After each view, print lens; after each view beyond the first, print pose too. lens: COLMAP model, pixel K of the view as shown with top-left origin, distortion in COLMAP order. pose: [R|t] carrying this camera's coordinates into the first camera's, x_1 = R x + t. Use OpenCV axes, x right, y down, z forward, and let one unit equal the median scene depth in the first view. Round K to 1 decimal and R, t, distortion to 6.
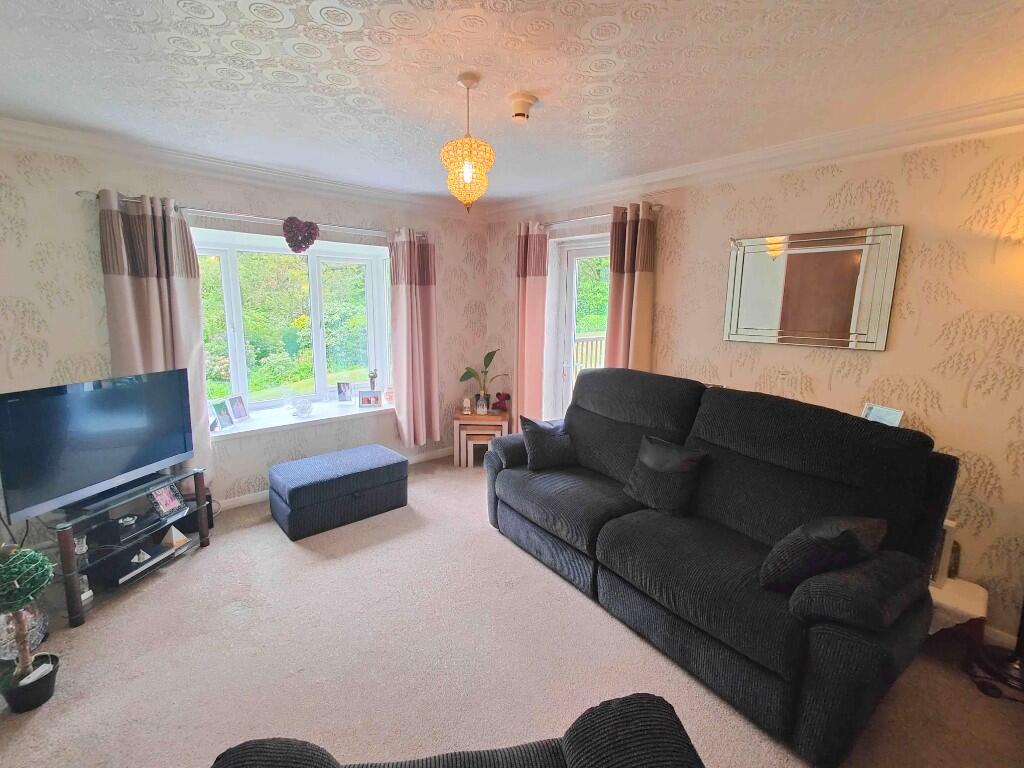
lens RADIAL K [[446.0, 0, 505.4], [0, 446.0, 378.3], [0, 0, 1]] dist [0.007922, 0.000759]
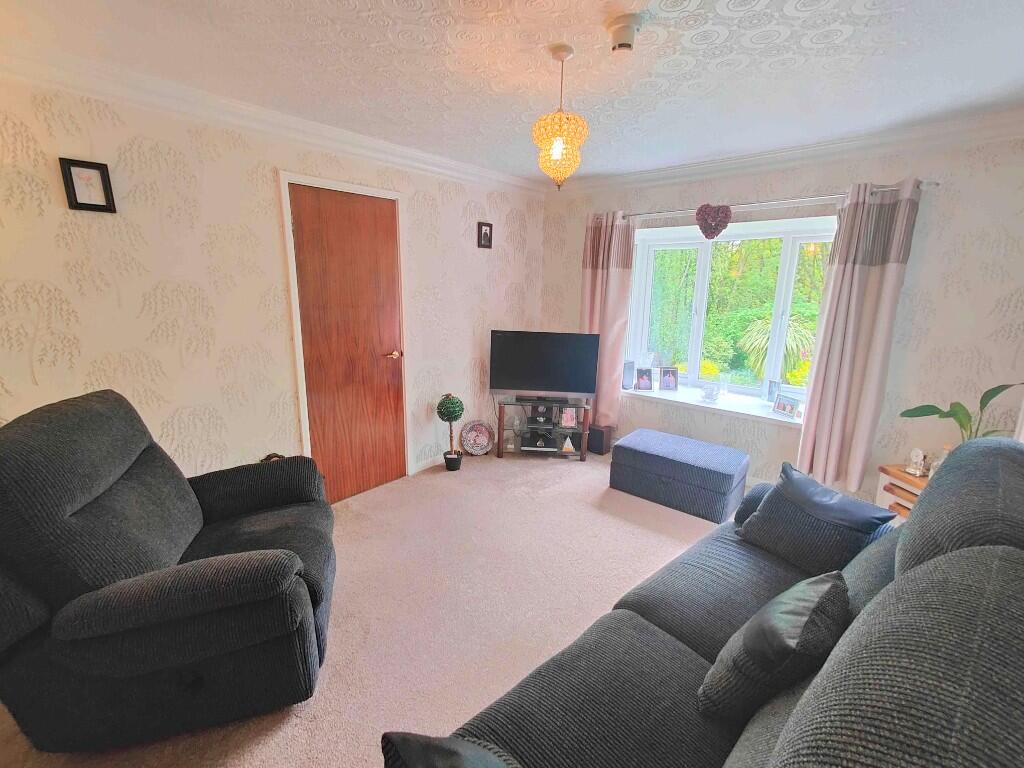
lens RADIAL K [[444.1, 0, 517.2], [0, 444.1, 374.1], [0, 0, 1]] dist [-0.000346, 0.000040]
pose [[0.147667, 0.189876, -0.970640, 0.603301], [-0.181491, 0.969936, 0.162127, -0.079123], [0.972243, 0.152222, 0.177688, 0.520903]]
